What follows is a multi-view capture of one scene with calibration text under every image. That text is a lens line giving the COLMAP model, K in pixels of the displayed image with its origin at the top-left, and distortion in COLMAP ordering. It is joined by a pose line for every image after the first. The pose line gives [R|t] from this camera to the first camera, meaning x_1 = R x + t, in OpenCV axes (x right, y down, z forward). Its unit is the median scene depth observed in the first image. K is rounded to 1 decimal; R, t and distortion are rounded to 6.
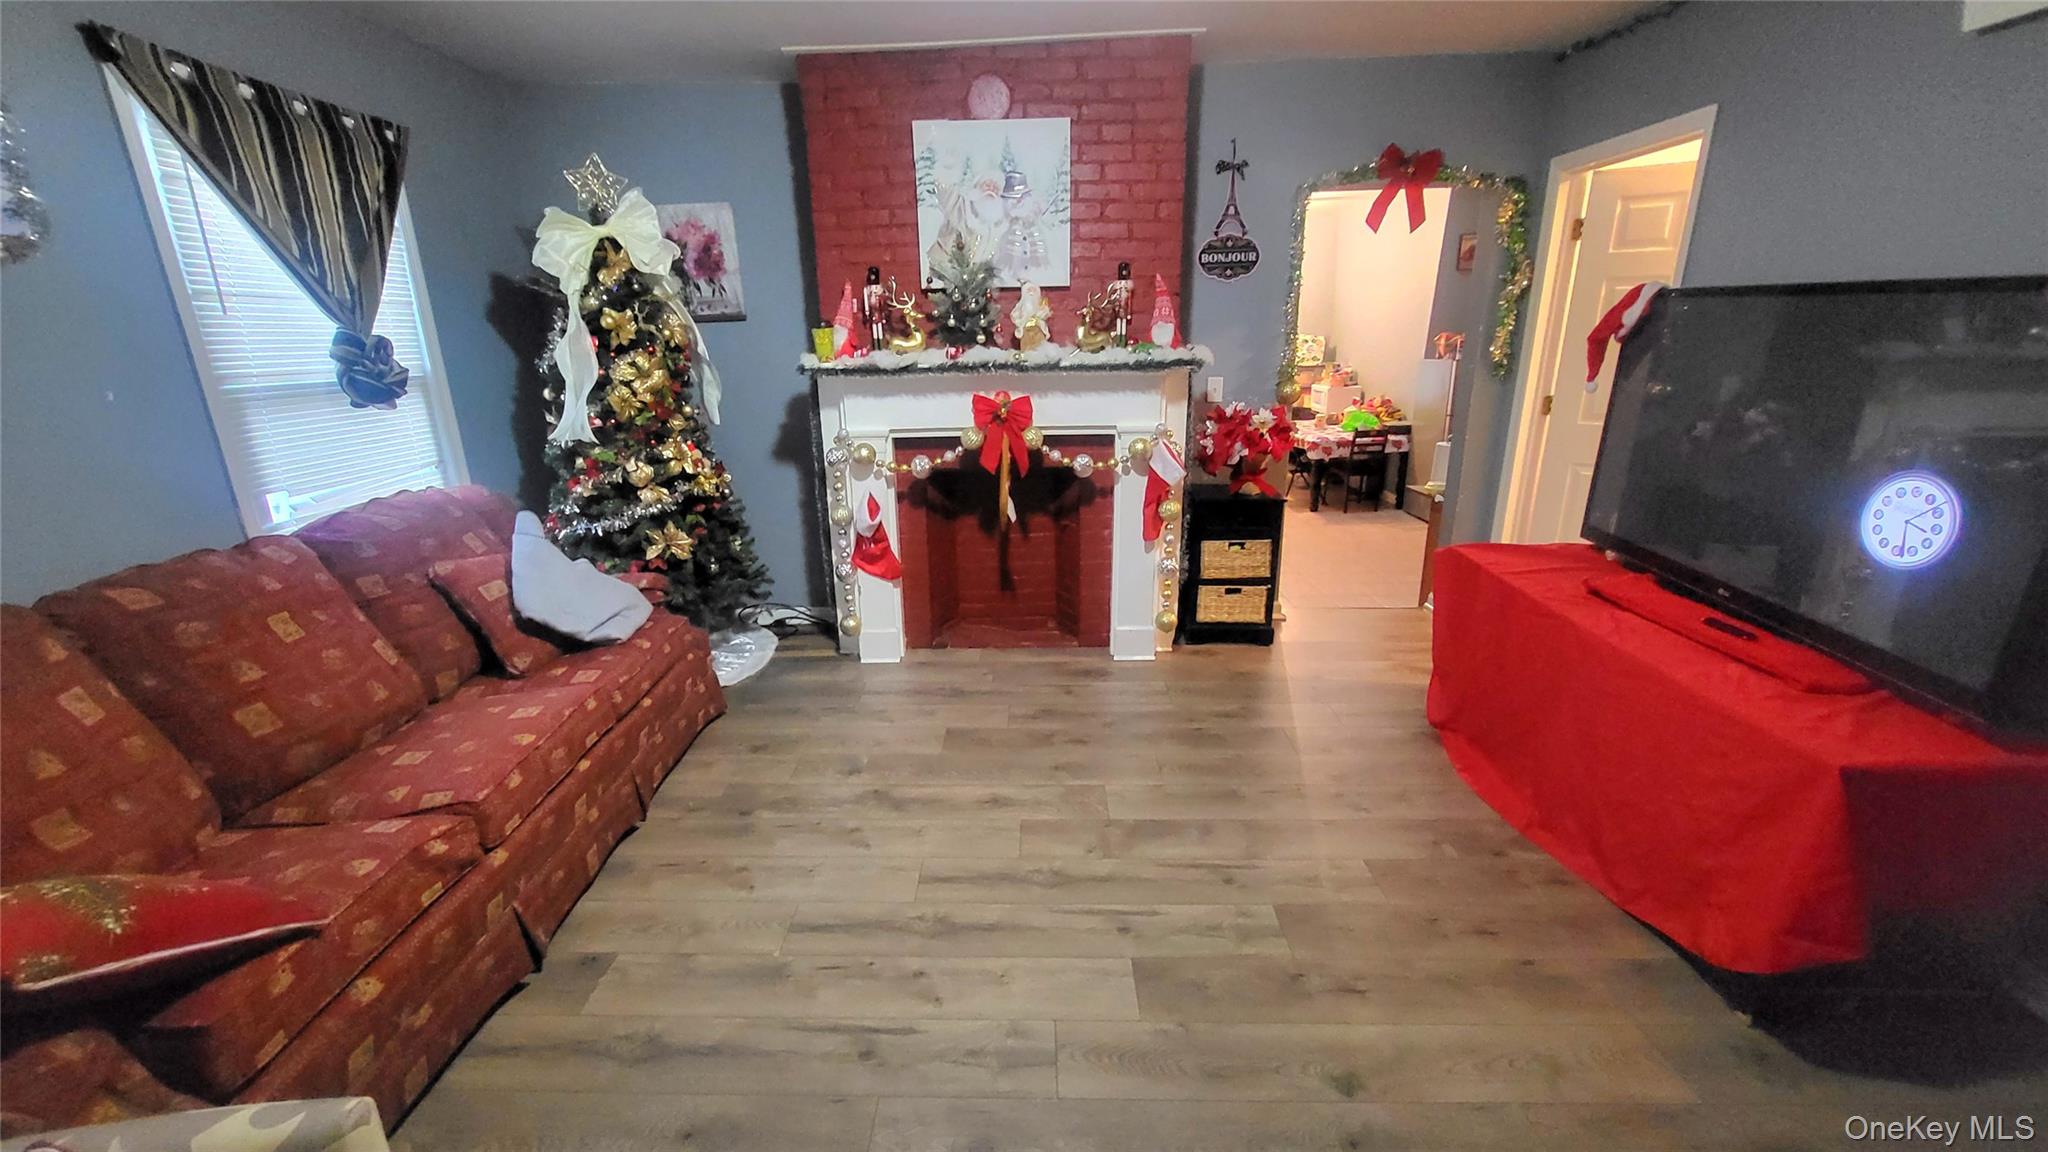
lens RADIAL K [[803.5, 0, 1015.4], [0, 803.5, 576.5], [0, 0, 1]] dist [0.001540, -0.000540]
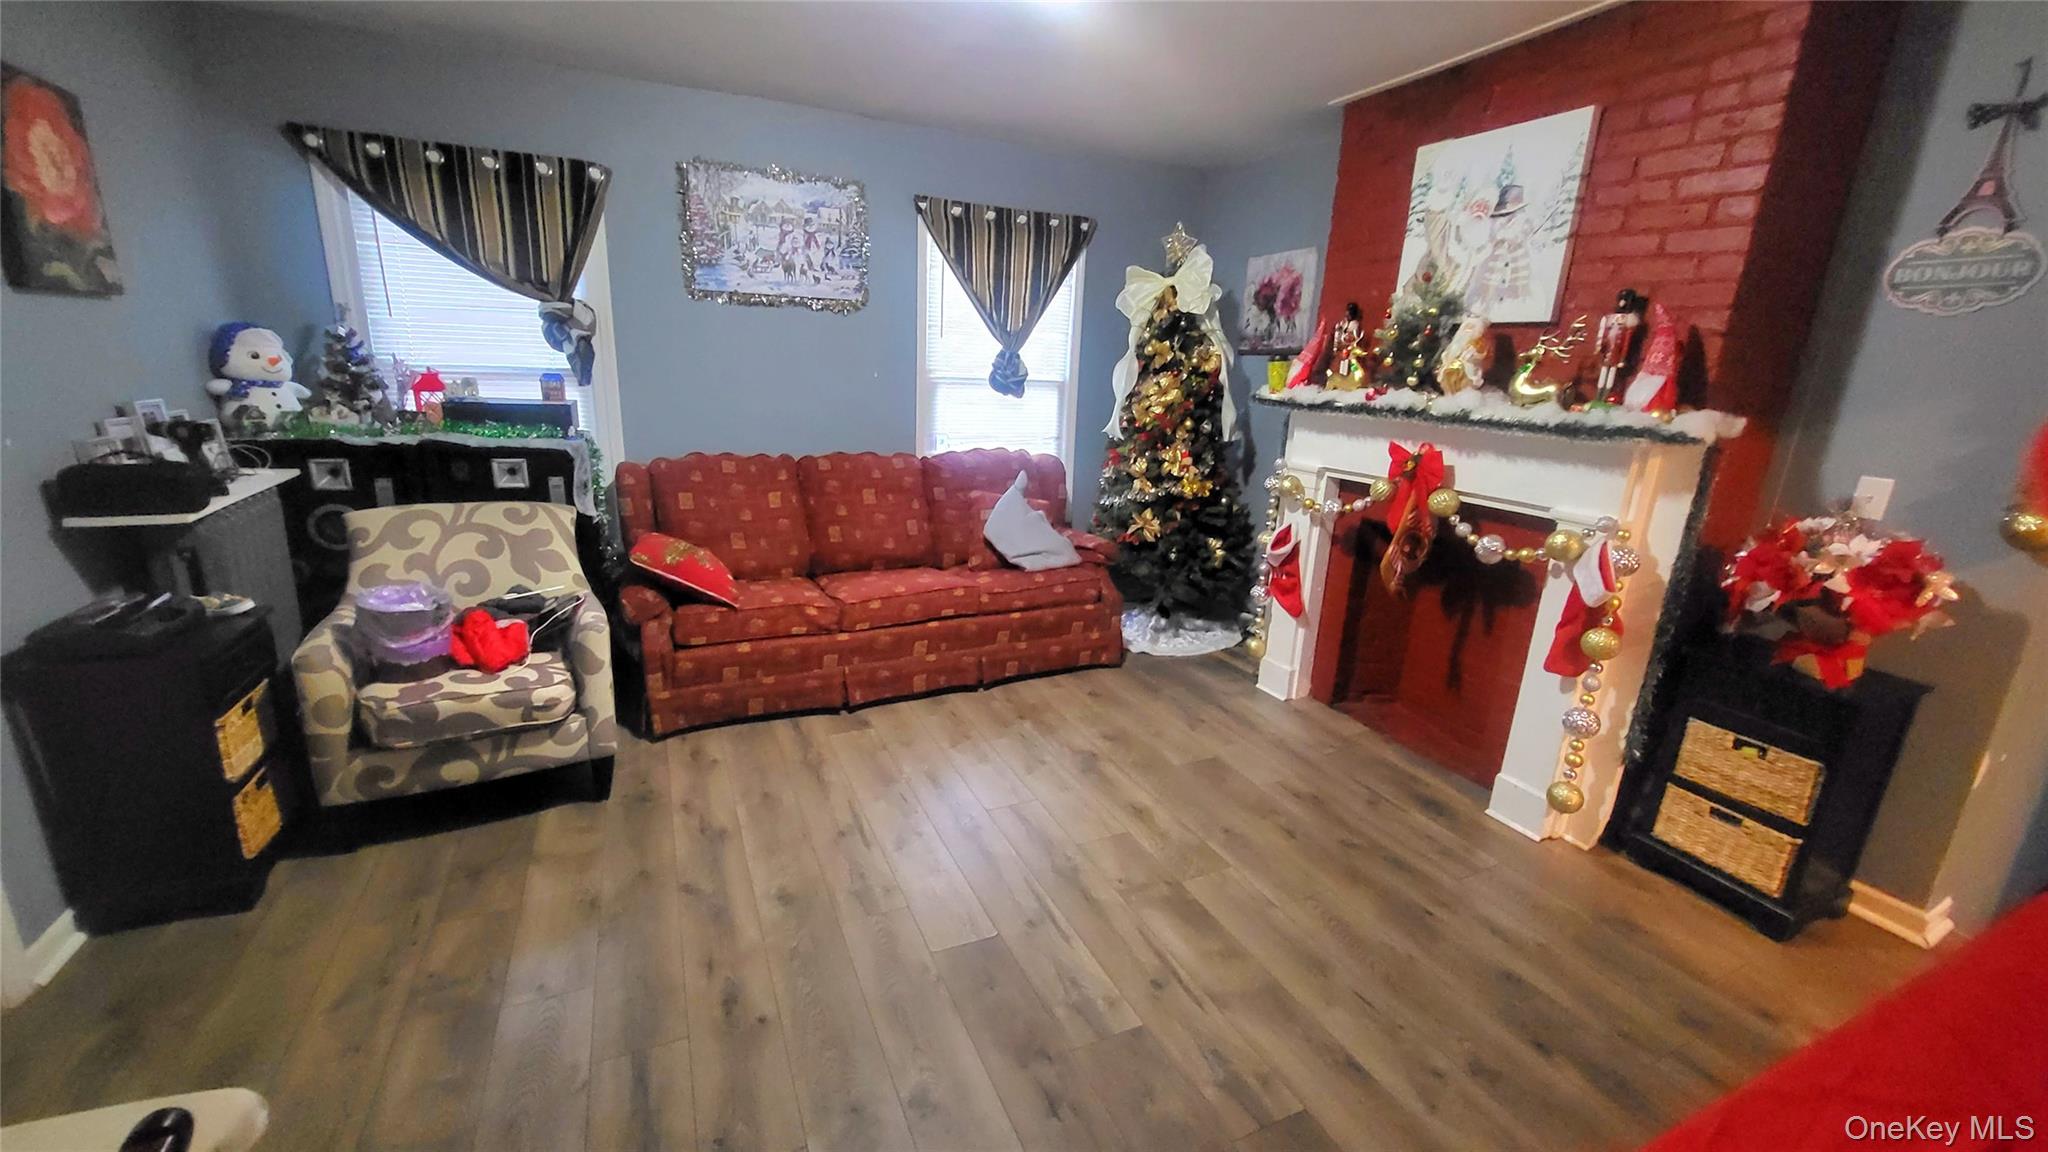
lens RADIAL K [[803.5, 0, 1015.4], [0, 803.5, 576.5], [0, 0, 1]] dist [0.001540, -0.000540]
pose [[0.431841, 0.270066, -0.860568, 0.593984], [-0.308314, 0.940845, 0.140544, -0.084343], [0.847618, 0.204632, 0.489561, 0.244966]]
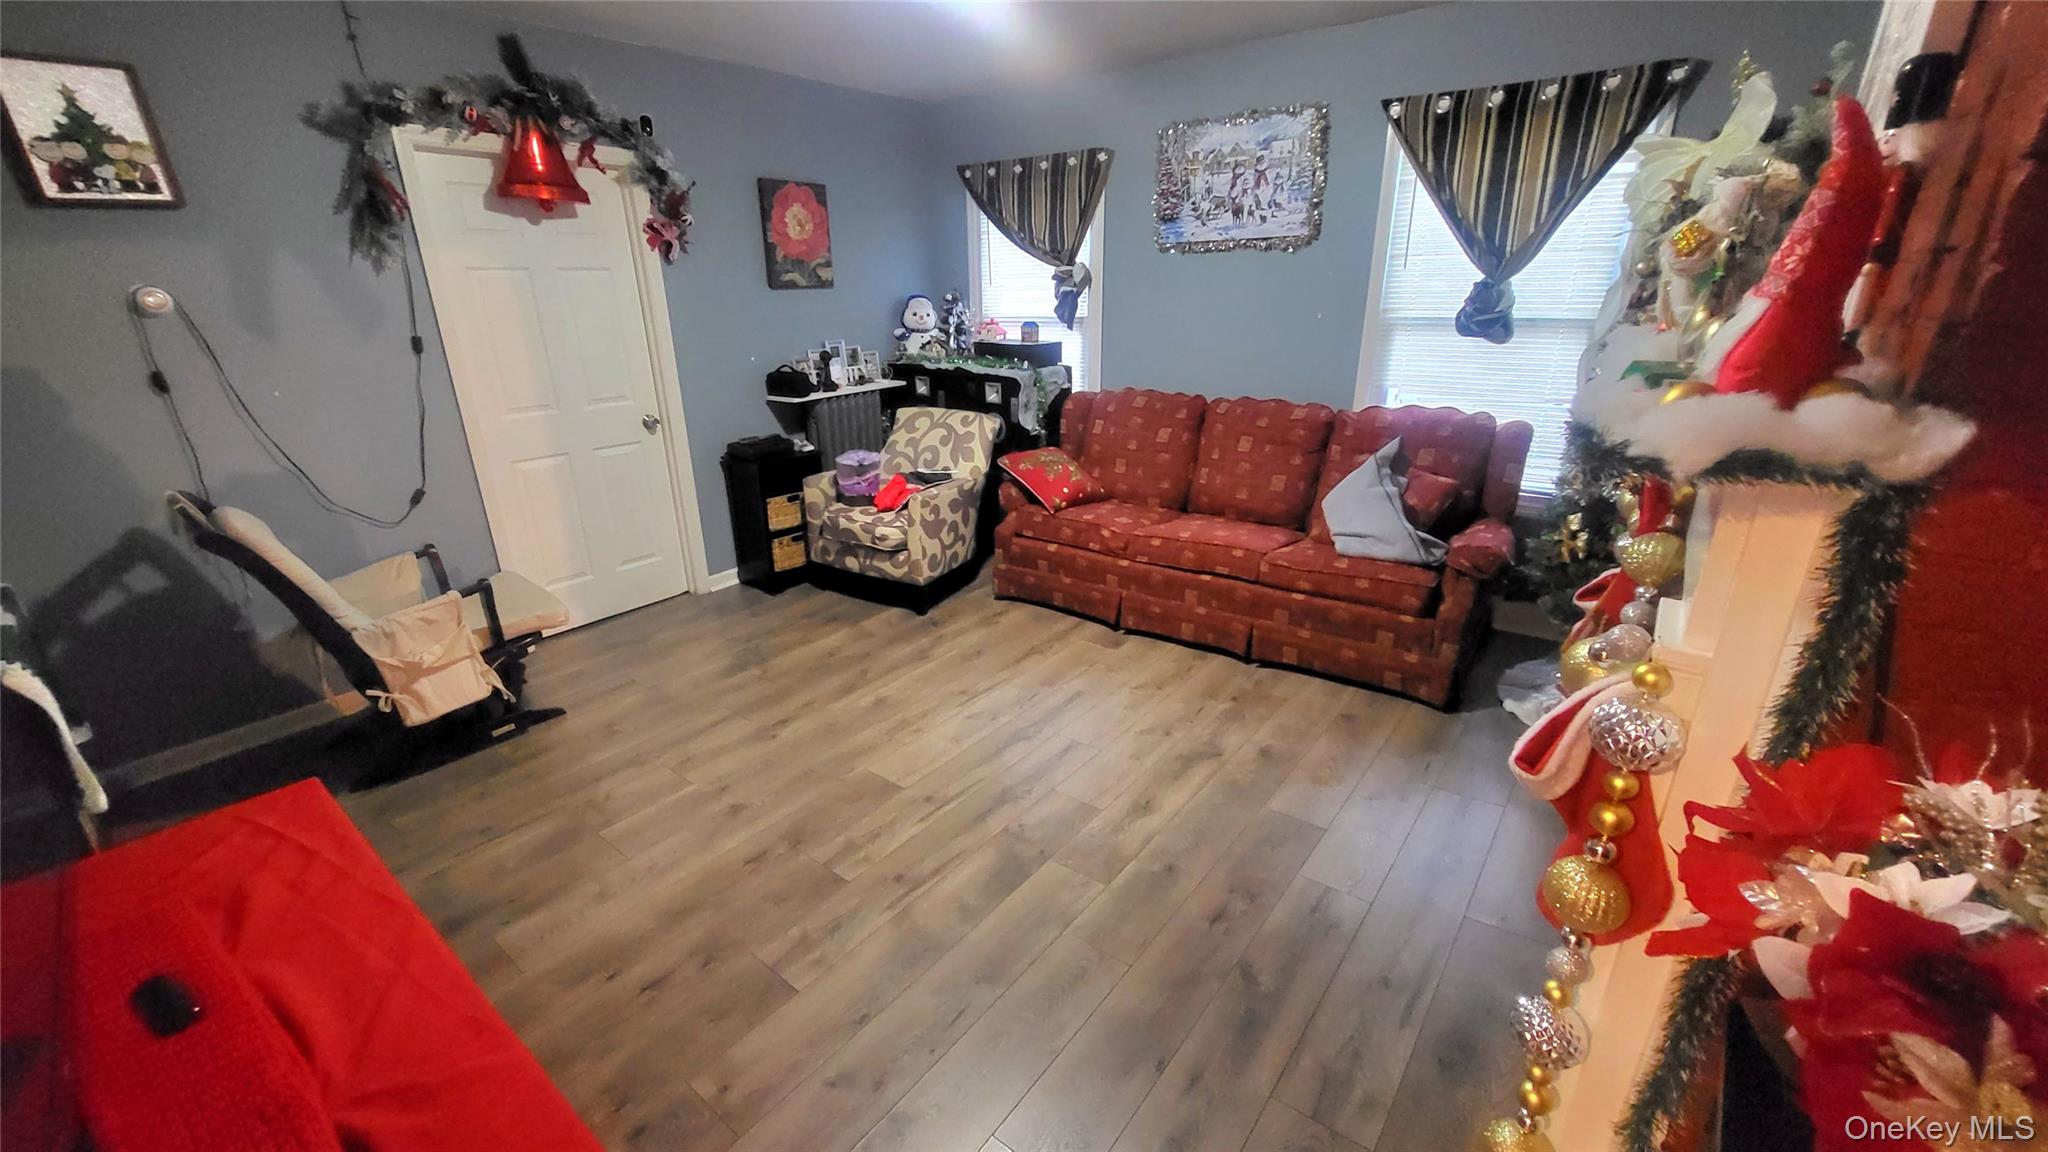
lens RADIAL K [[806.5, 0, 1018.1], [0, 806.5, 578.3], [0, 0, 1]] dist [-0.001725, -0.000354]
pose [[-0.605515, 0.299051, -0.737509, 0.564866], [-0.203503, 0.837720, 0.506766, -0.326077], [0.769375, 0.456940, -0.446394, 0.984025]]
